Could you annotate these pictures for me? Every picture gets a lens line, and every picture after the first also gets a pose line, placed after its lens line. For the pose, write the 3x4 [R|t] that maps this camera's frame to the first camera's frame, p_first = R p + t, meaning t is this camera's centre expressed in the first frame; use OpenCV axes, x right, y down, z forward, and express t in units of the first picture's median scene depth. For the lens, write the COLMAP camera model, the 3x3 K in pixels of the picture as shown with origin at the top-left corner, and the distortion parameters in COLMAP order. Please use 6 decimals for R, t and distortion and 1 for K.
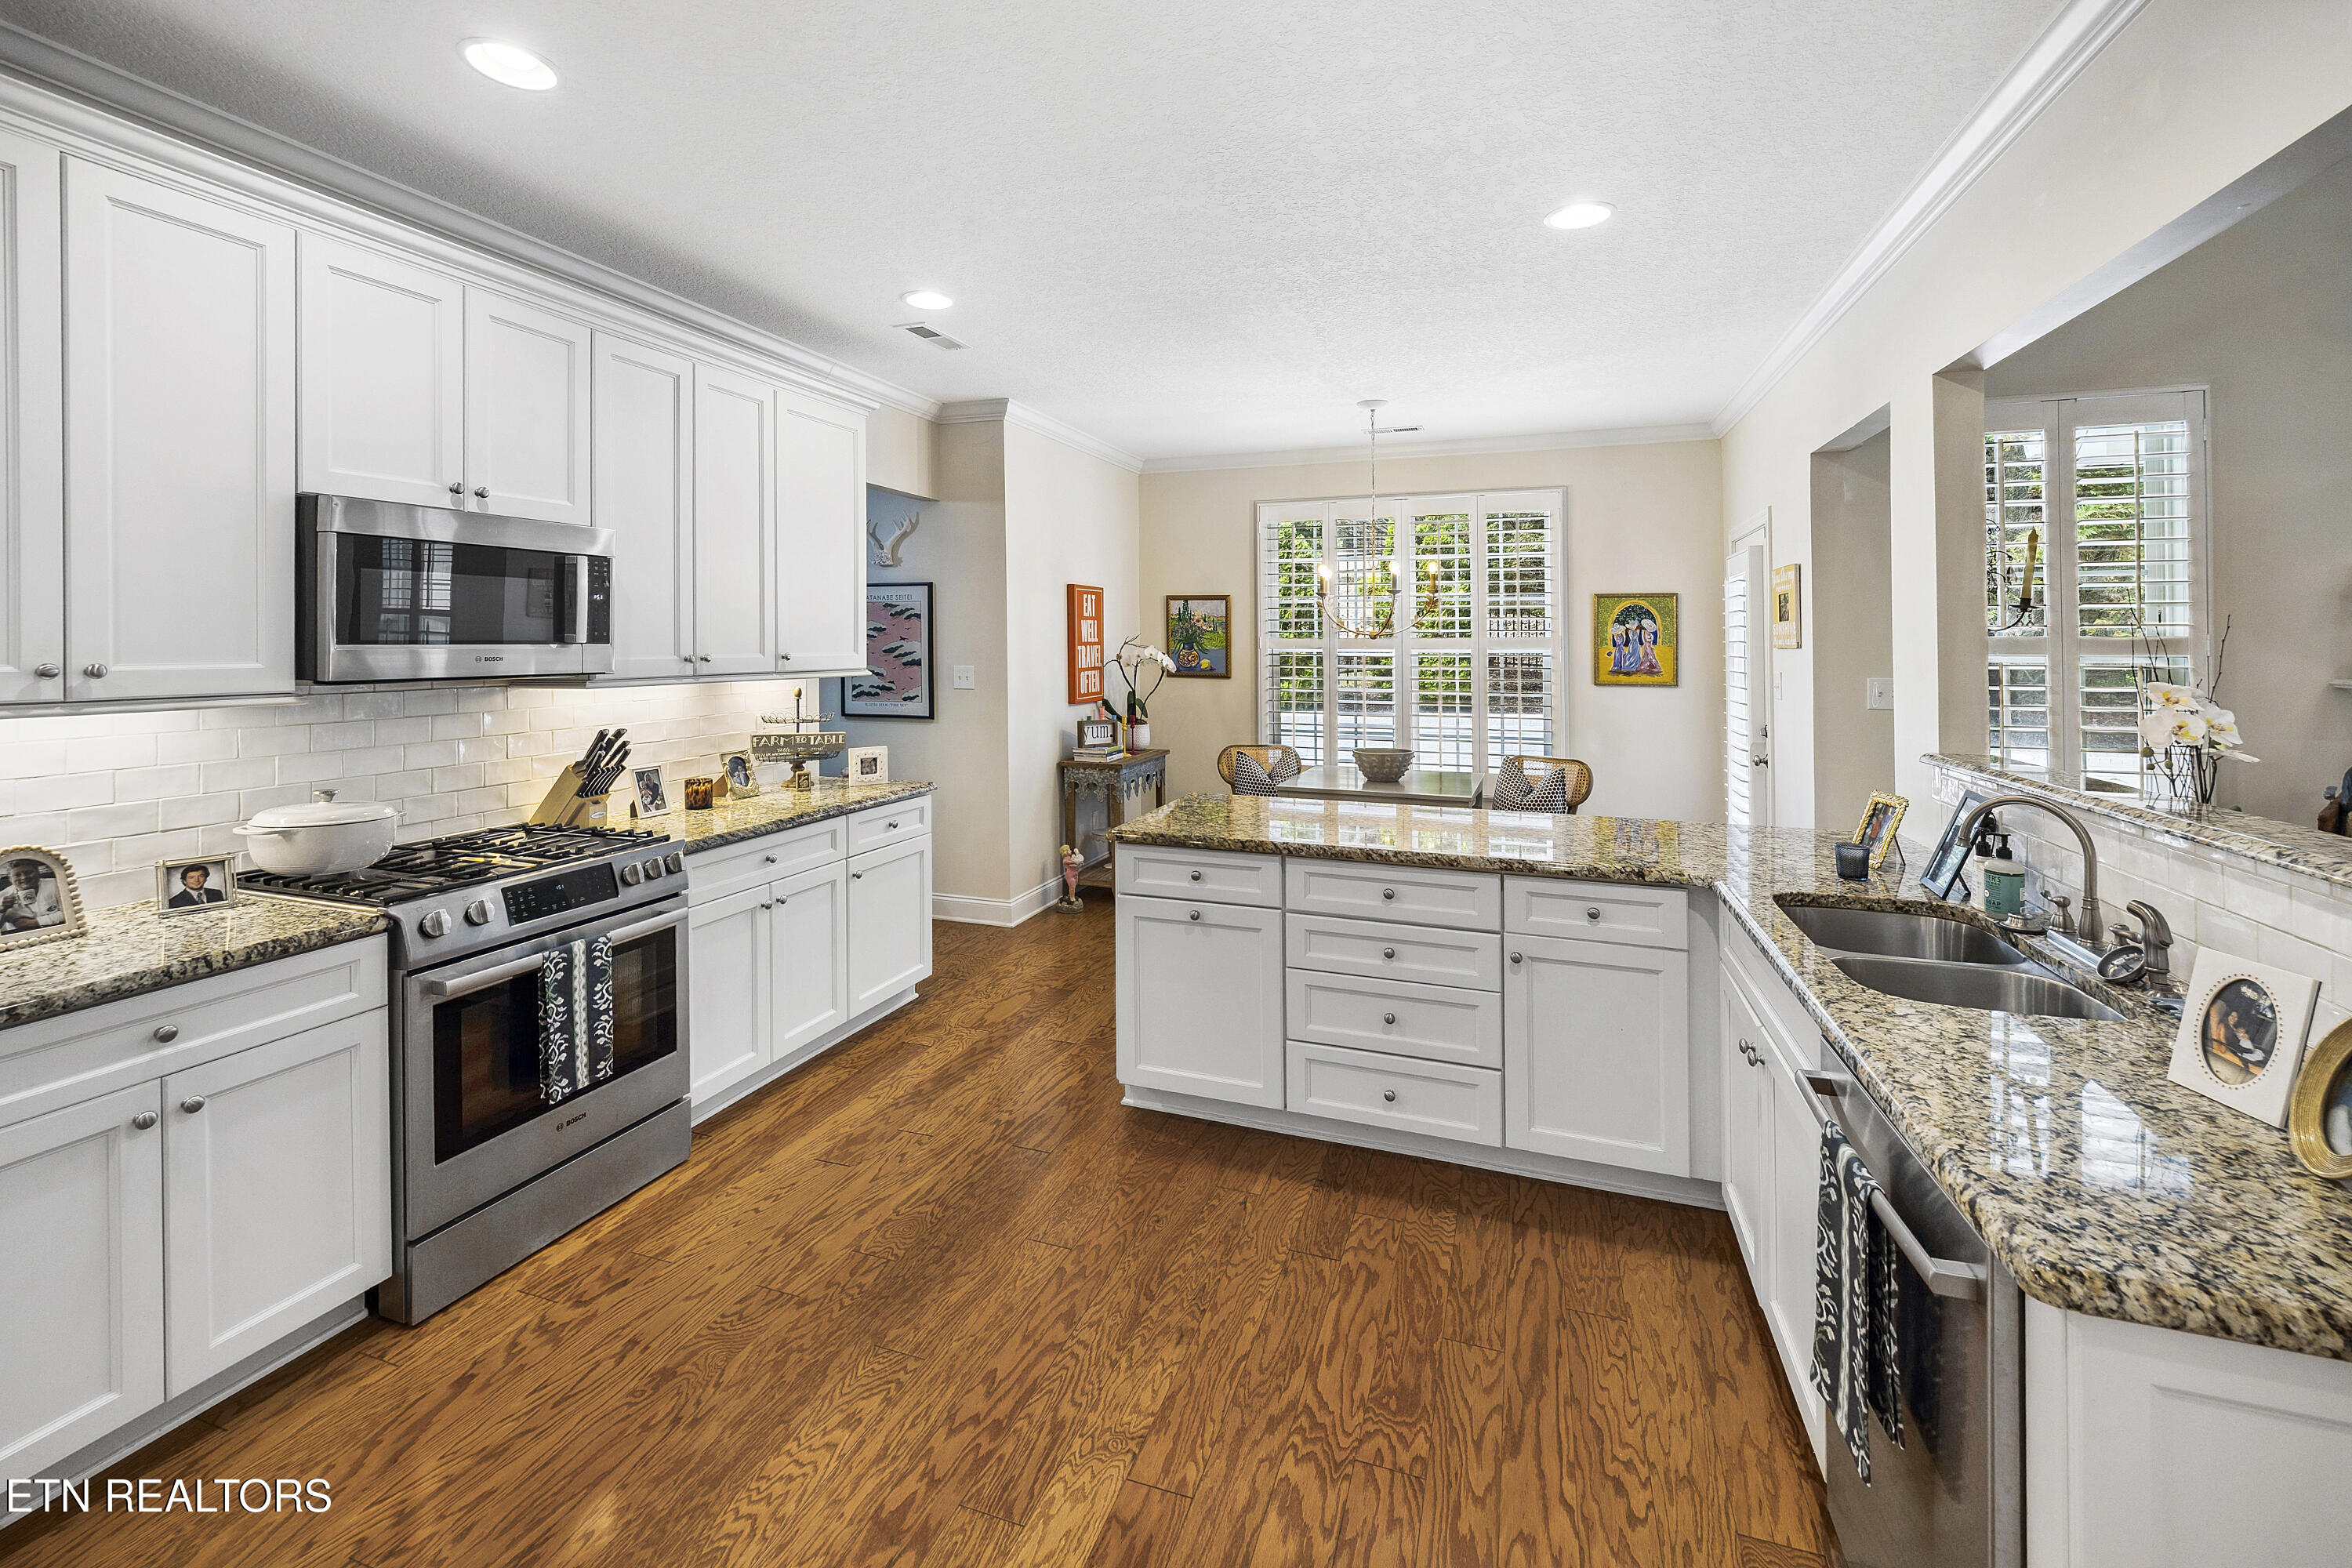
lens RADIAL K [[1001.5, 0, 1165.9], [0, 1001.5, 631.0], [0, 0, 1]] dist [0.001419, -0.001536]
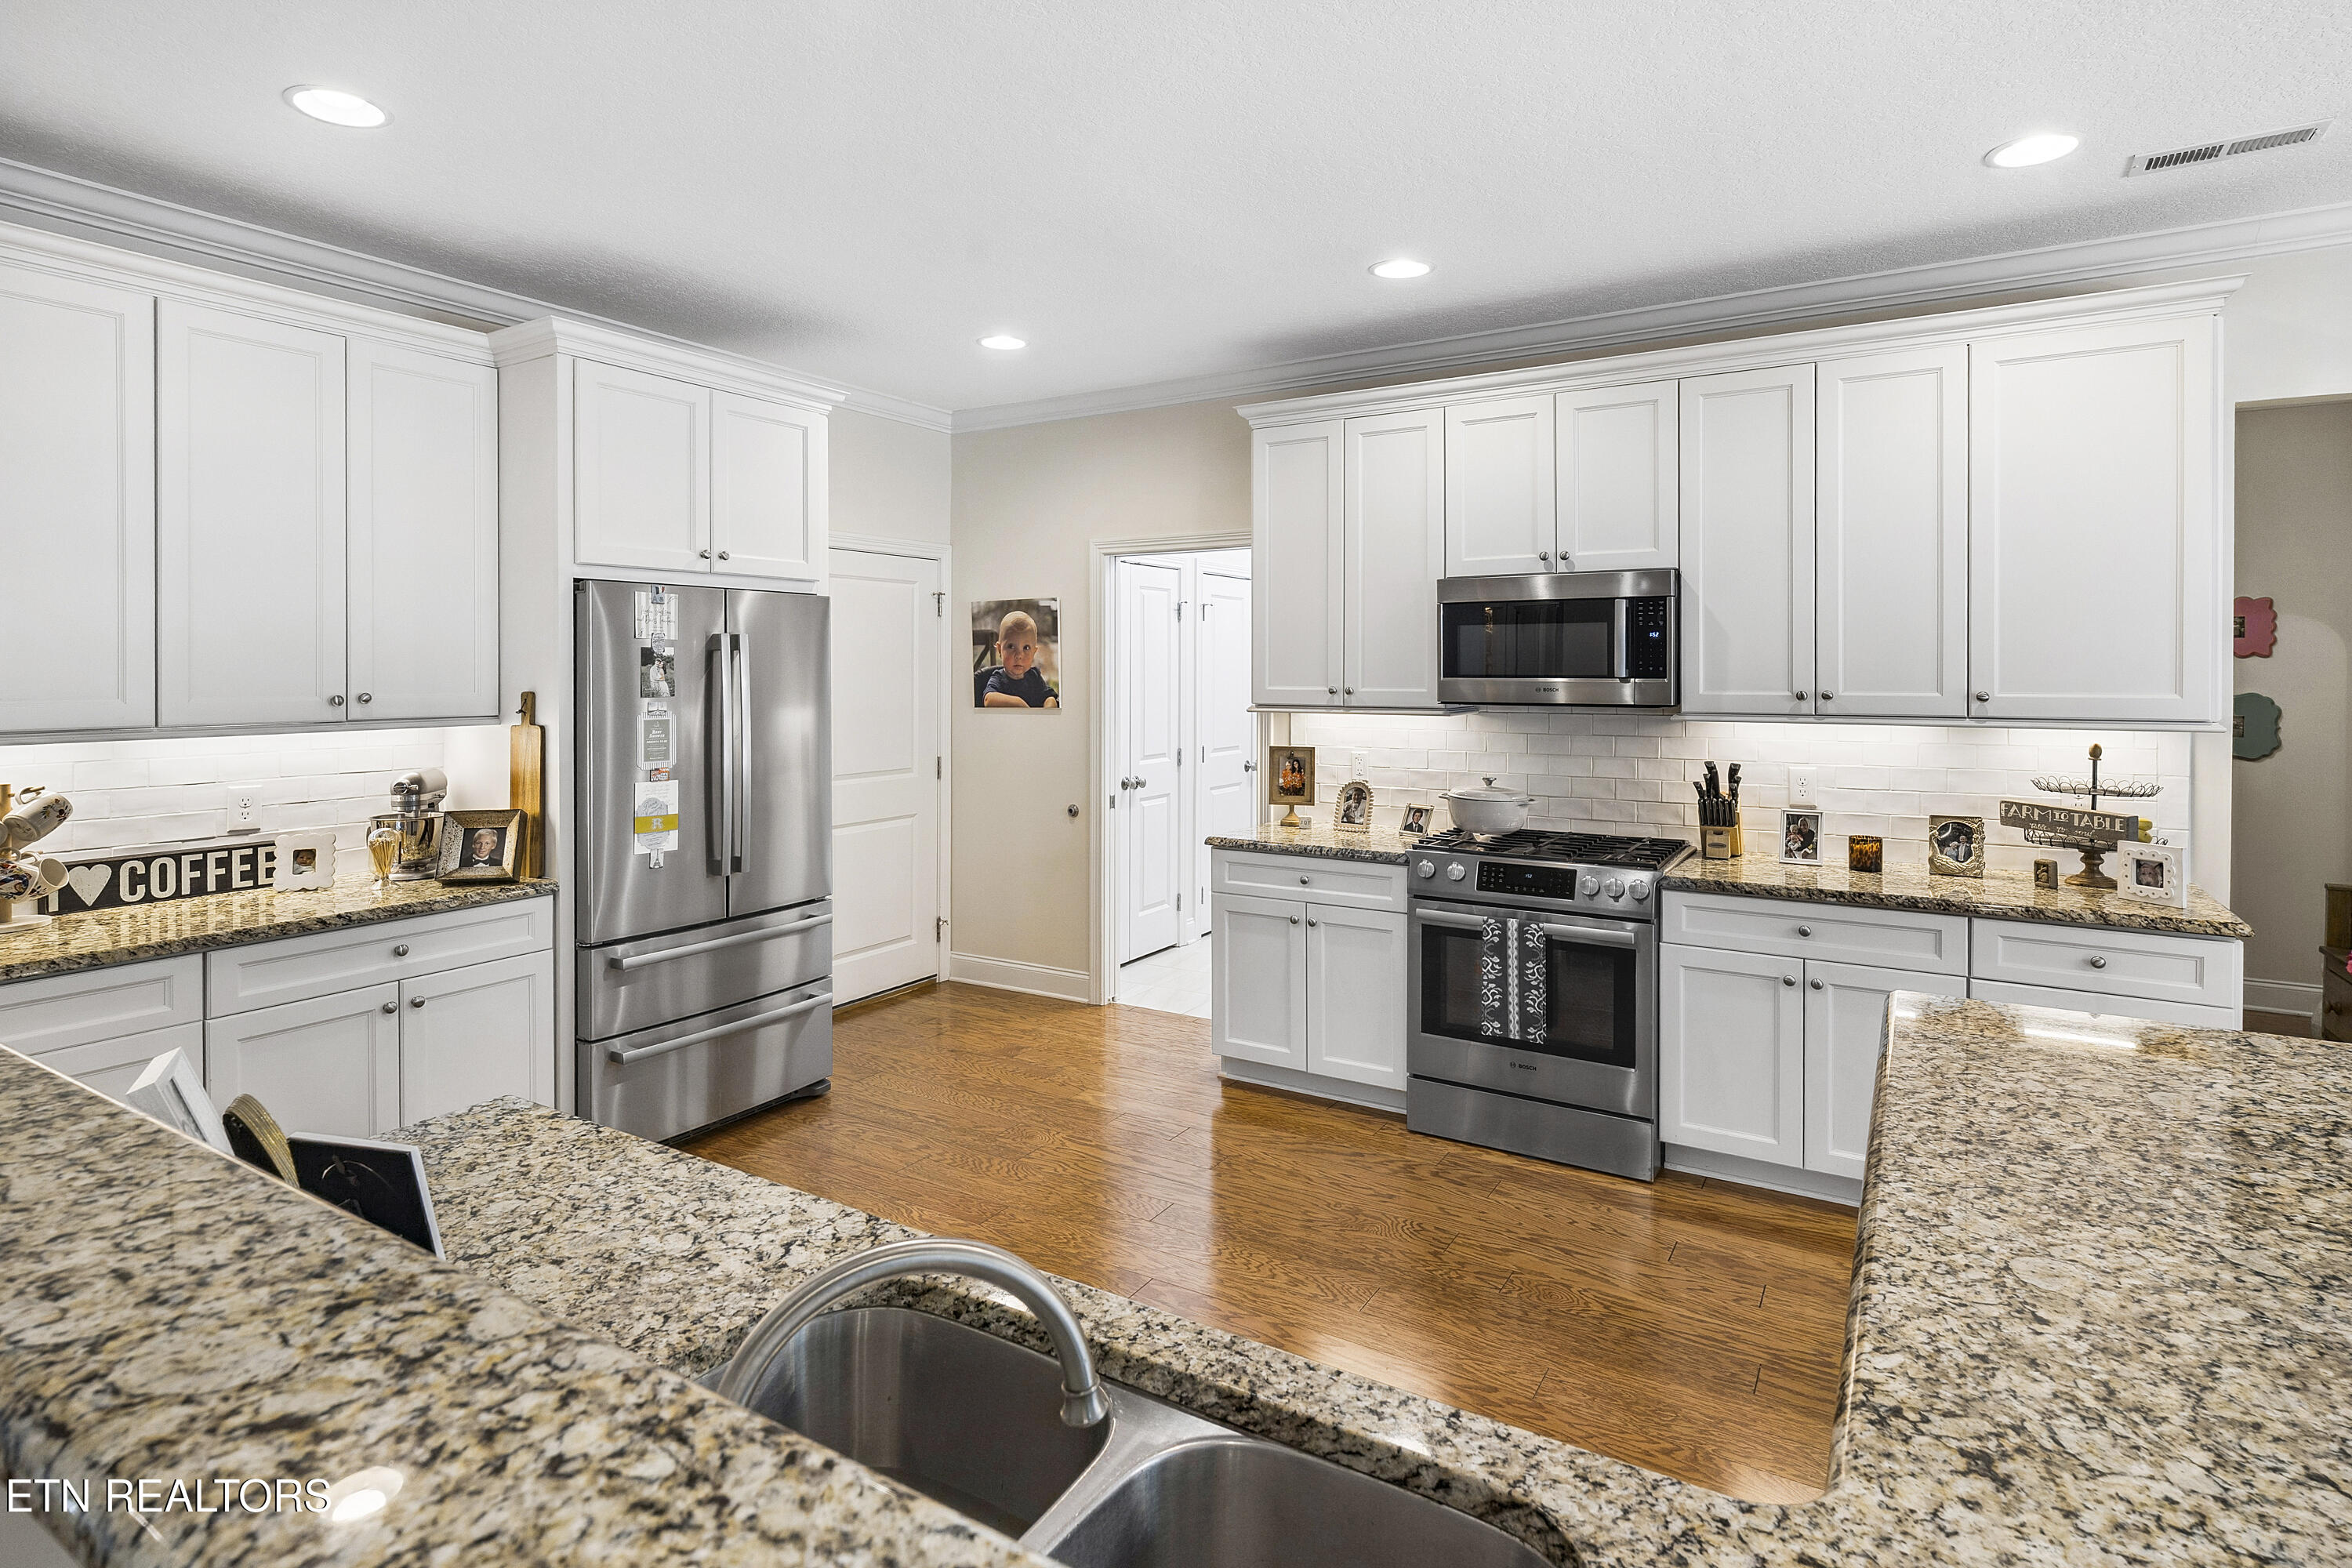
lens RADIAL K [[1207.9, 0, 1180.1], [0, 1207.9, 673.5], [0, 0, 1]] dist [-0.000484, -0.001920]
pose [[-0.216022, 0.005038, -0.976375, 0.806382], [0.011581, 0.999930, 0.002597, -0.001330], [0.976320, -0.010746, -0.216065, 0.783262]]
